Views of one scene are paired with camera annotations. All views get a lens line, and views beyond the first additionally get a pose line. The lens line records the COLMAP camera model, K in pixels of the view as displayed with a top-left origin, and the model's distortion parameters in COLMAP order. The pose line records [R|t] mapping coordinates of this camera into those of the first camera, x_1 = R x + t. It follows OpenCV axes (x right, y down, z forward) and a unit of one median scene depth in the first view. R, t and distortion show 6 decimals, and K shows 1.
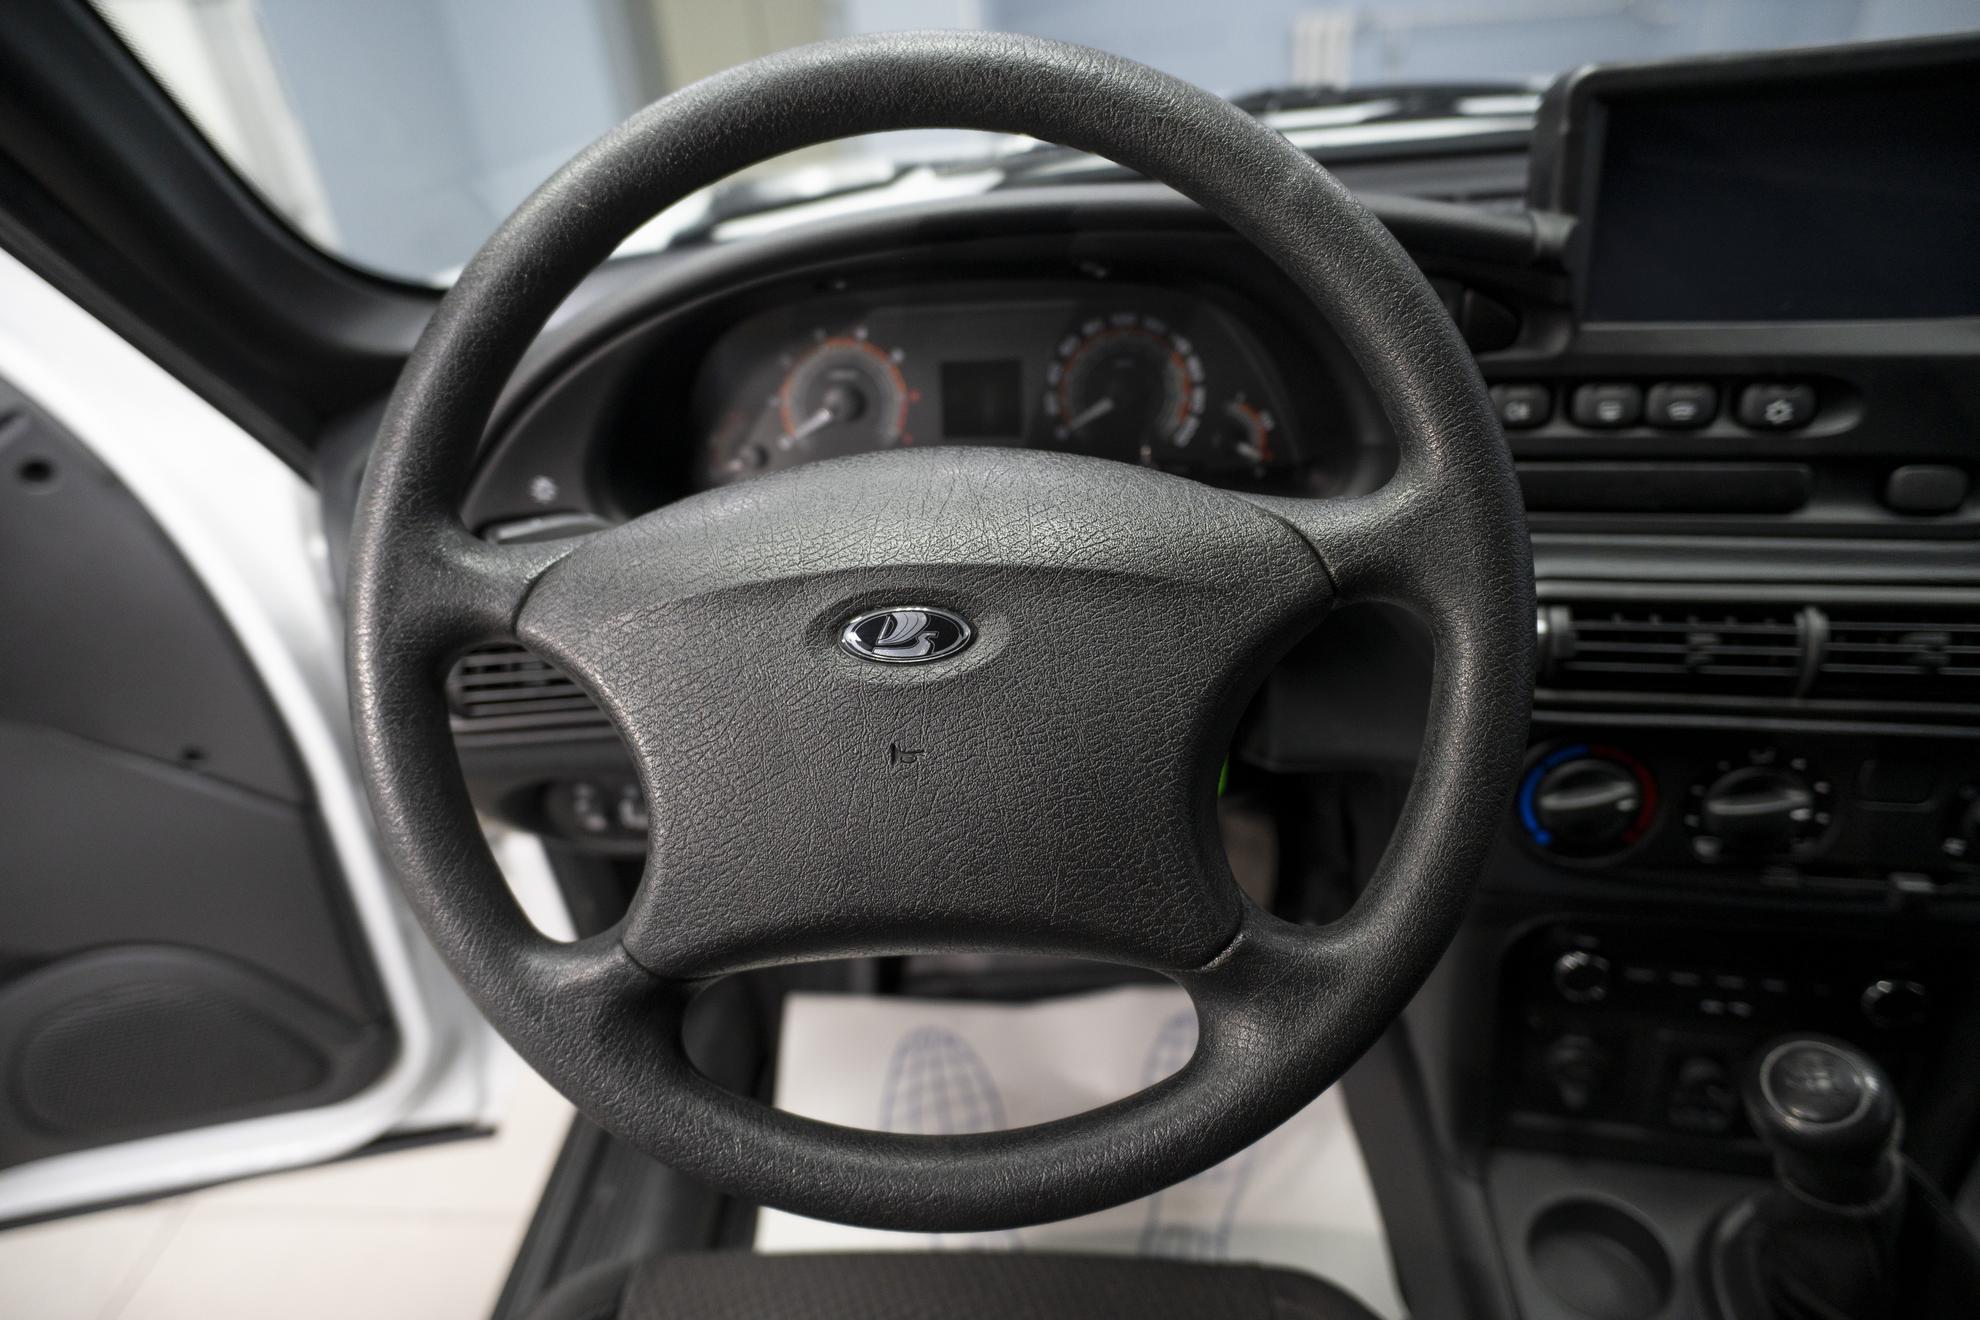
lens RADIAL K [[1179.3, 0, 990.0], [0, 1179.3, 660.0], [0, 0, 1]] dist [-0.071884, 0.059537]
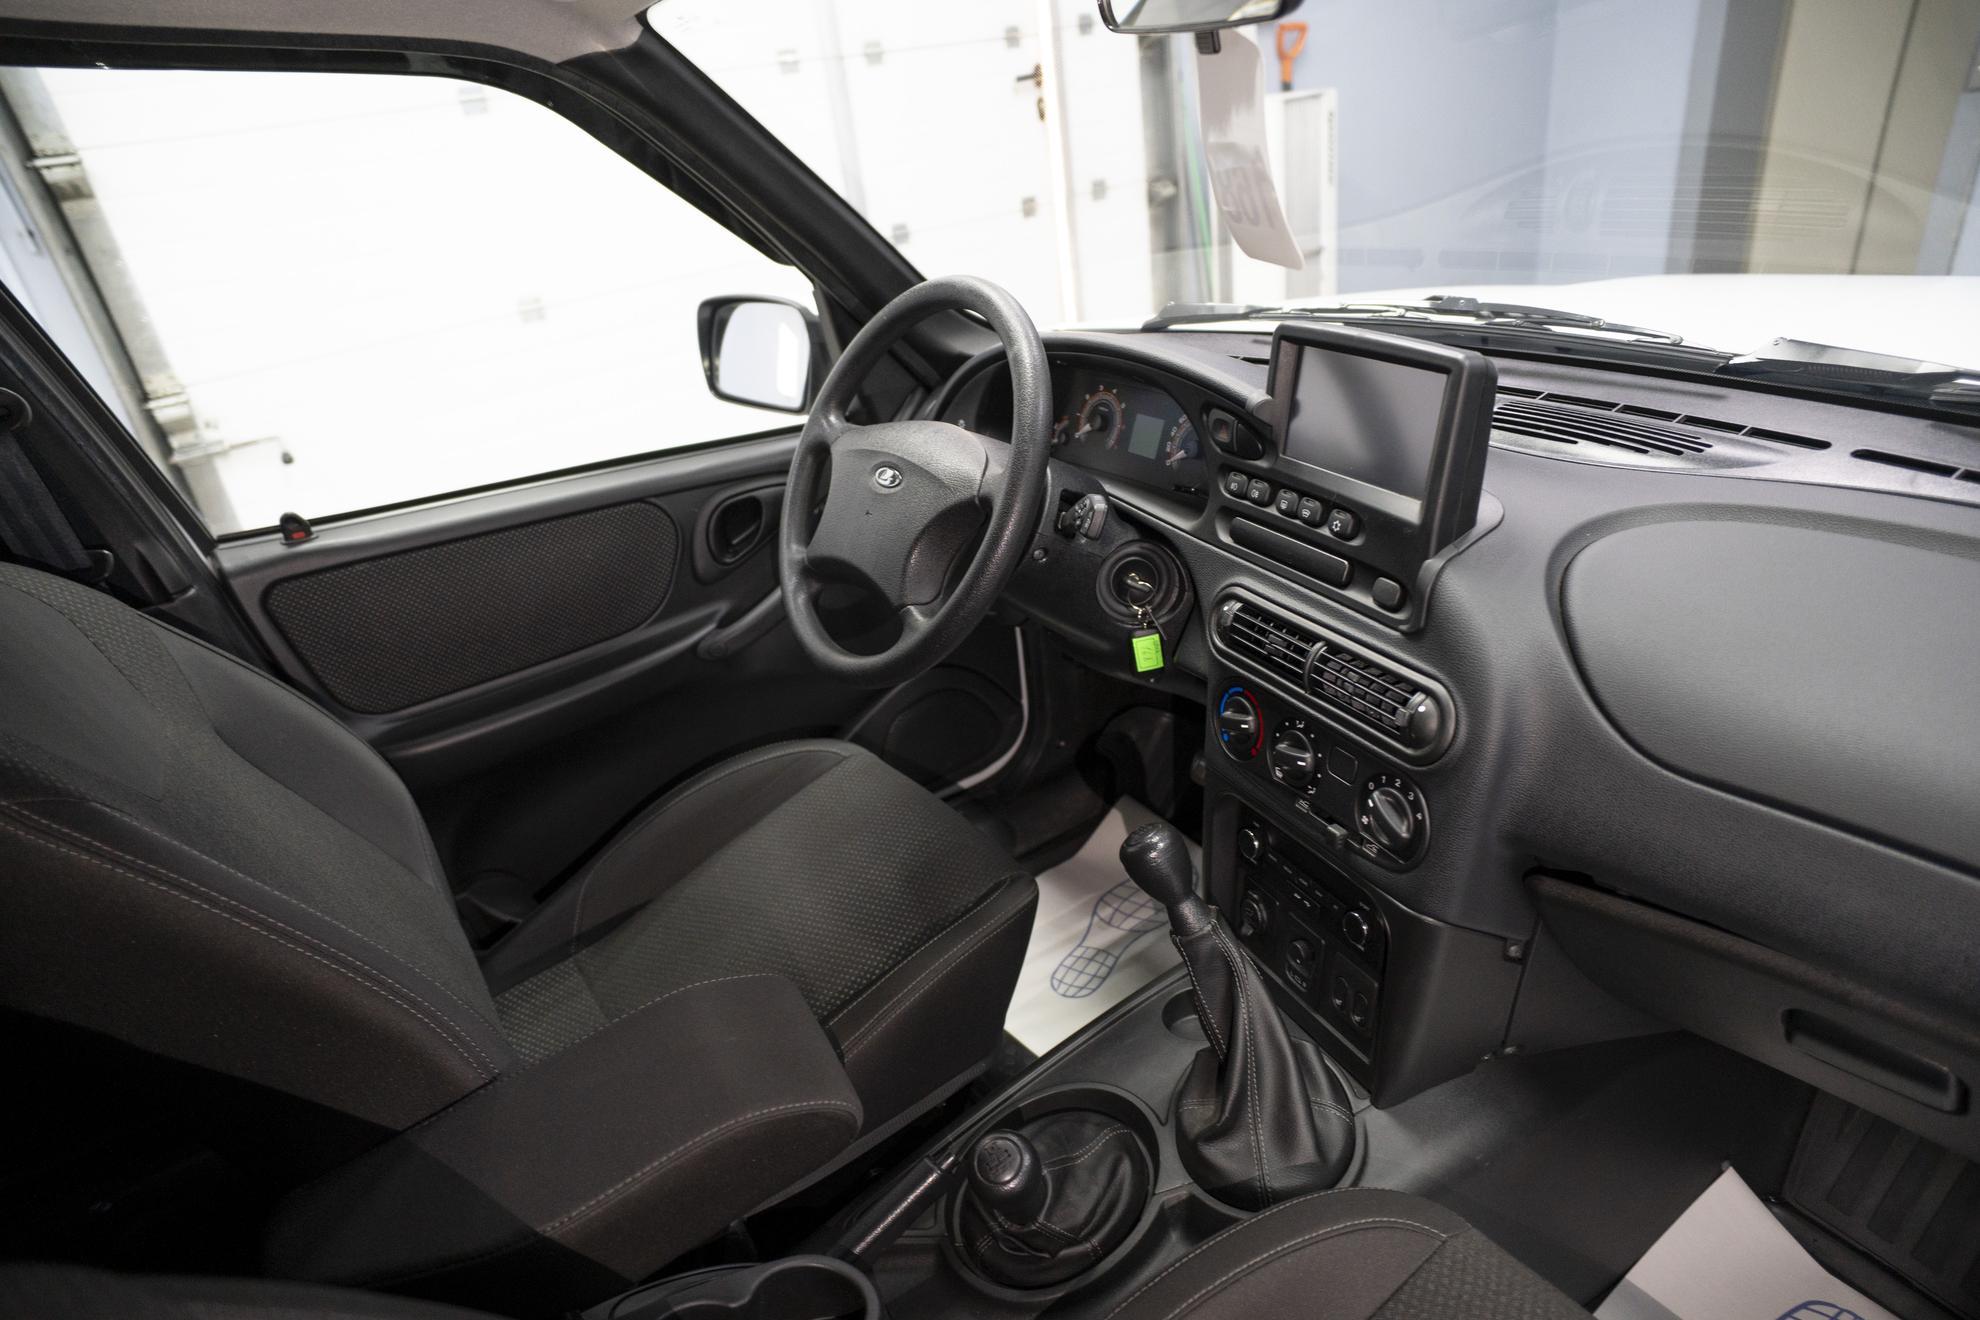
lens RADIAL K [[1179.3, 0, 990.0], [0, 1179.3, 660.0], [0, 0, 1]] dist [-0.071884, 0.059537]
pose [[0.613068, 0.360295, -0.703090, 1.617710], [-0.370518, 0.917135, 0.146903, -0.091296], [0.697756, 0.170446, 0.695762, -0.552327]]
